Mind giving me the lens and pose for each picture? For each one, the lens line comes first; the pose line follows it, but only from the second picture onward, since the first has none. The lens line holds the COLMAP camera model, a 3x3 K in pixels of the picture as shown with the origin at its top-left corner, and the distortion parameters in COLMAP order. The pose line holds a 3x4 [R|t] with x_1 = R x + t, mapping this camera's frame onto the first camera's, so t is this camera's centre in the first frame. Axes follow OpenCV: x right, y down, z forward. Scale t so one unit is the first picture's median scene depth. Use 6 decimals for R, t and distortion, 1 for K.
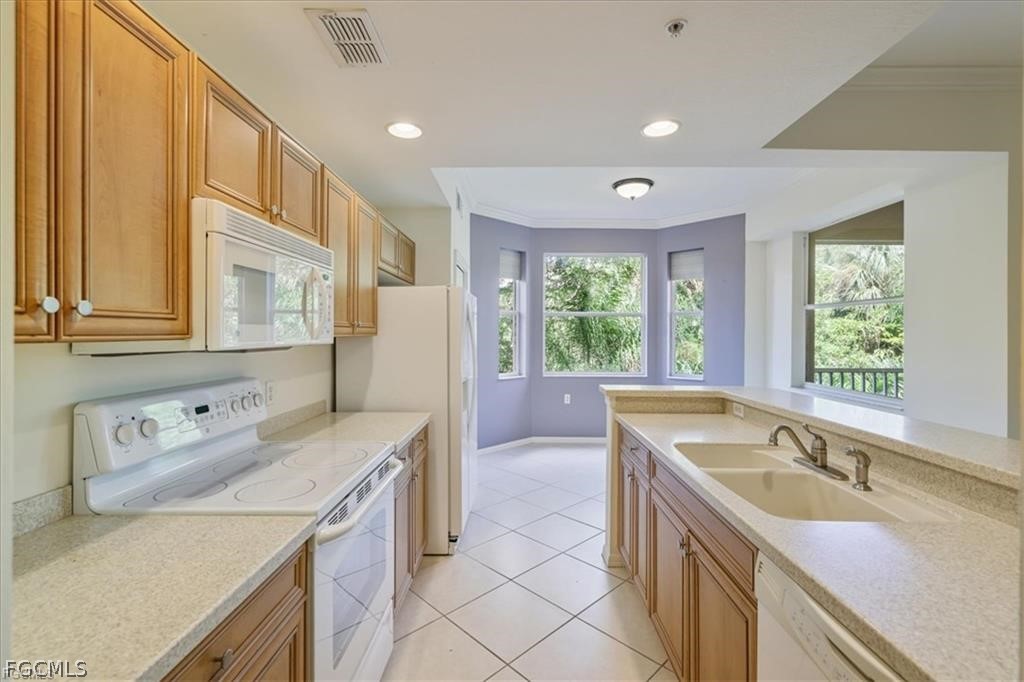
lens RADIAL K [[445.1, 0, 512.0], [0, 445.1, 341.0], [0, 0, 1]] dist [0.000333, 0.000011]
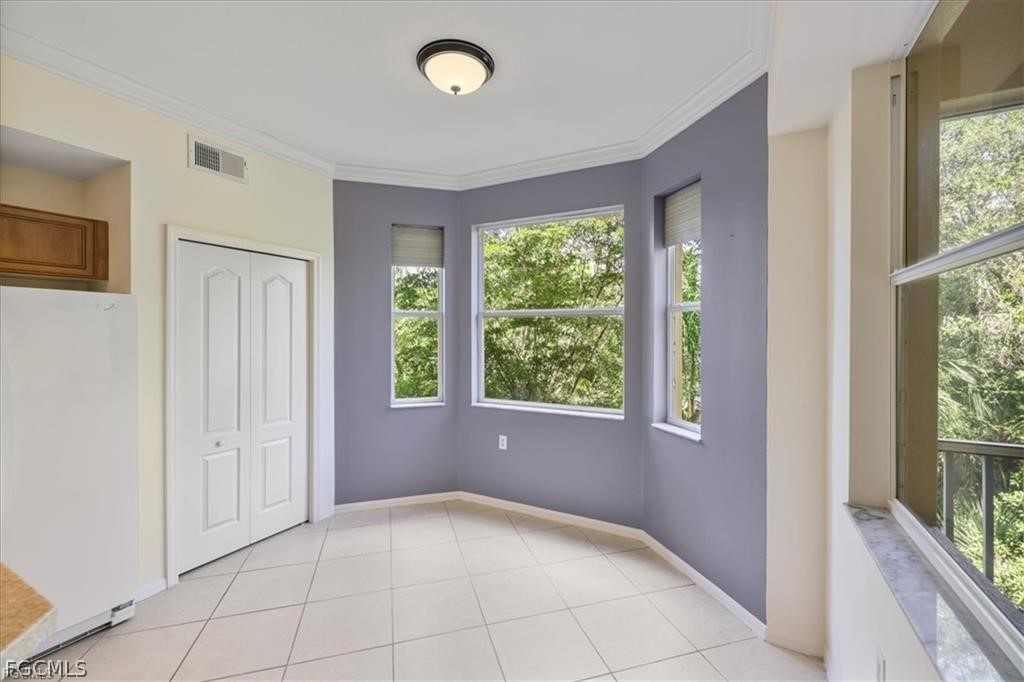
lens RADIAL K [[427.8, 0, 512.0], [0, 427.8, 341.0], [0, 0, 1]] dist [0.001904, 0.000253]
pose [[0.885962, 0.003489, -0.463745, 0.442444], [-0.003259, 0.999994, 0.001297, -0.021749], [0.463747, 0.000362, 0.885968, 0.456826]]
